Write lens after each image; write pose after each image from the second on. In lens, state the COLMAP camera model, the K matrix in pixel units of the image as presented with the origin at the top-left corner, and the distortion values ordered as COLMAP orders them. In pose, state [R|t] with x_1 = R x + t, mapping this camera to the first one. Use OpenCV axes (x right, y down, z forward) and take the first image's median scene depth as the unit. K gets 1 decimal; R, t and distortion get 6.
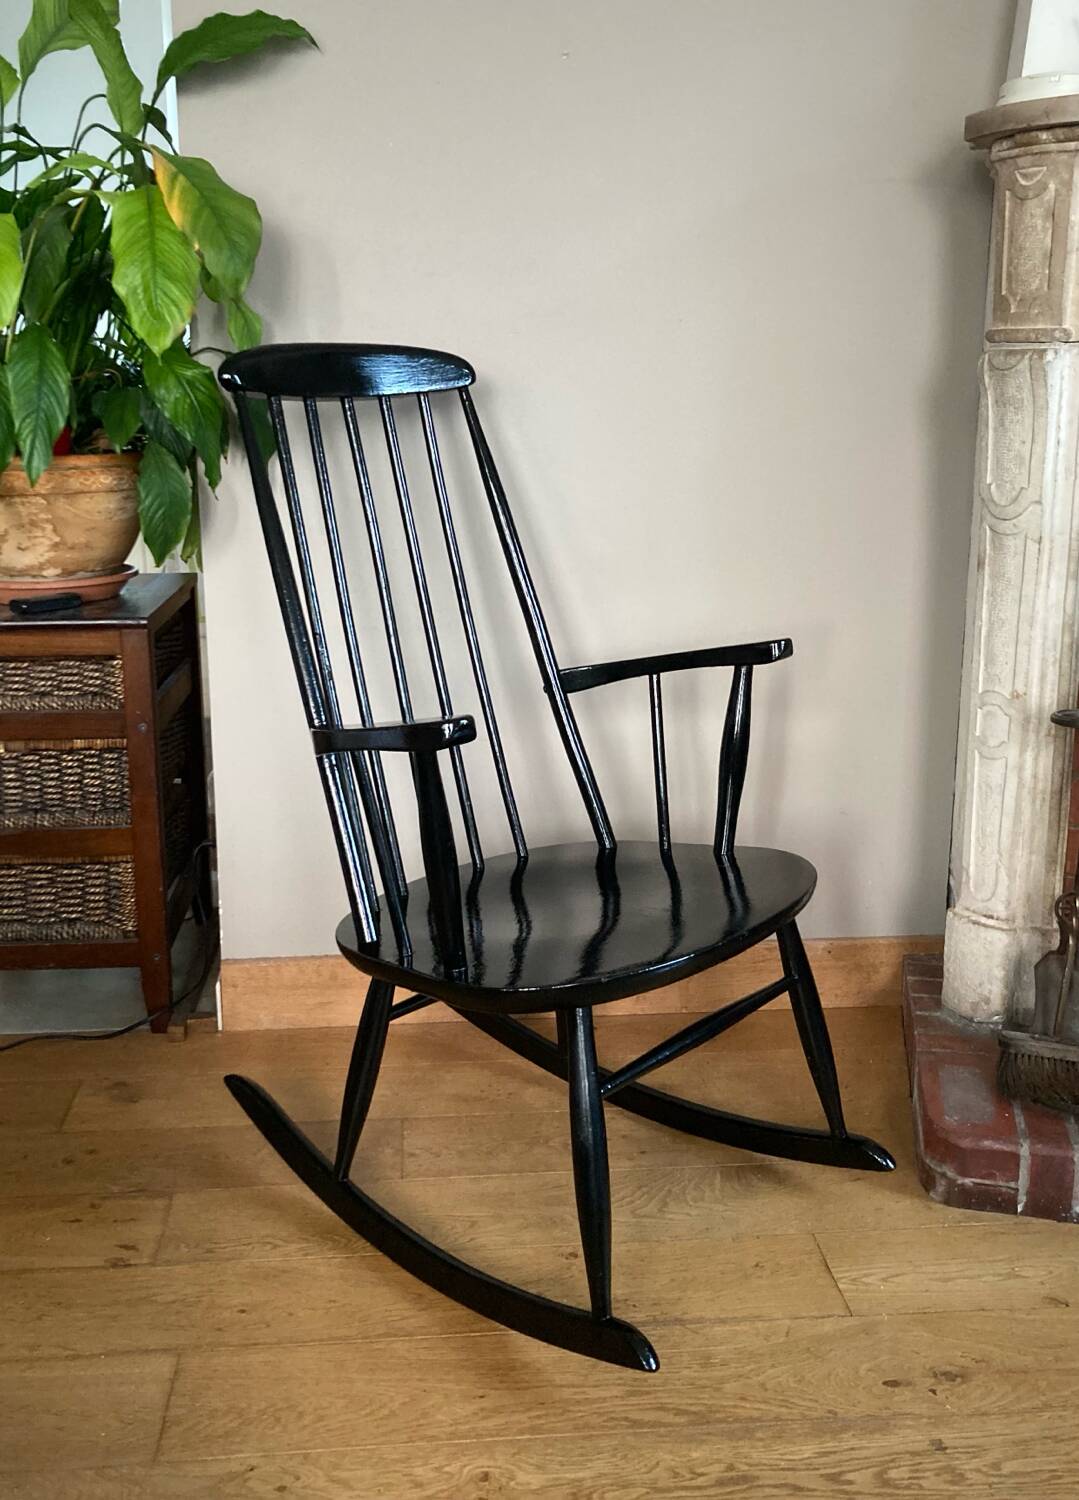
lens RADIAL K [[1448.6, 0, 516.2], [0, 1448.6, 684.3], [0, 0, 1]] dist [0.004879, 0.026298]
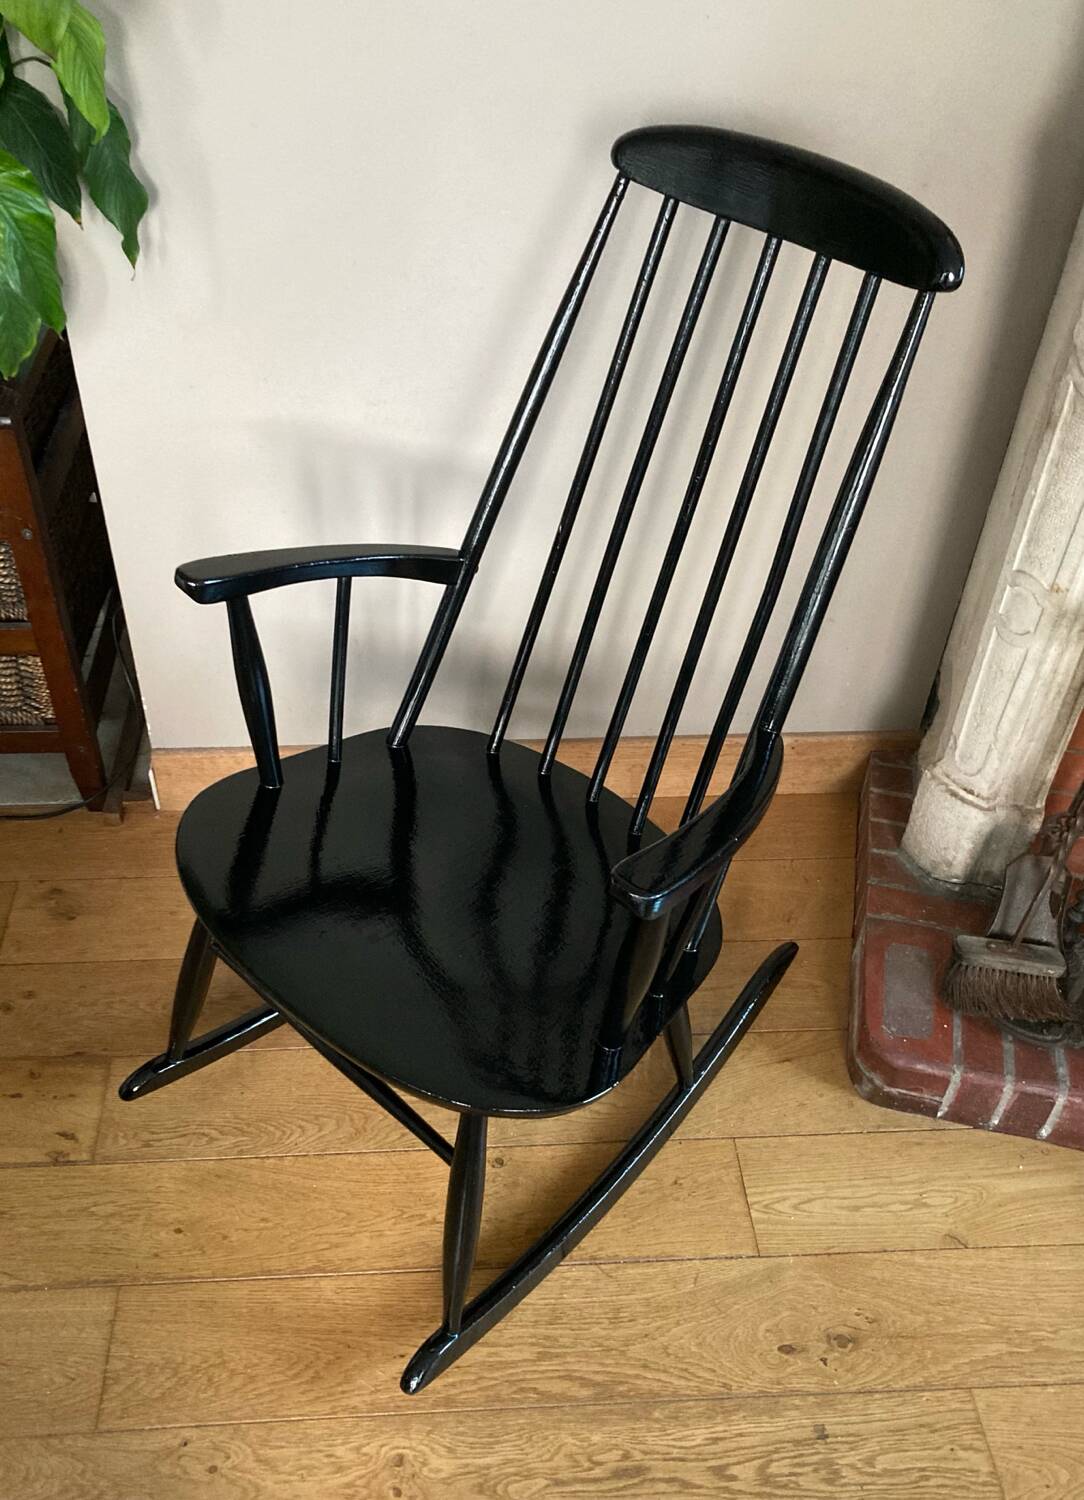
lens RADIAL K [[1353.6, 0, 497.8], [0, 1353.6, 771.7], [0, 0, 1]] dist [0.002004, 0.031032]
pose [[0.999505, 0.030836, 0.006173, 0.022192], [-0.029720, 0.862069, 0.505919, -0.312614], [0.010279, -0.505853, 0.862559, 0.289743]]
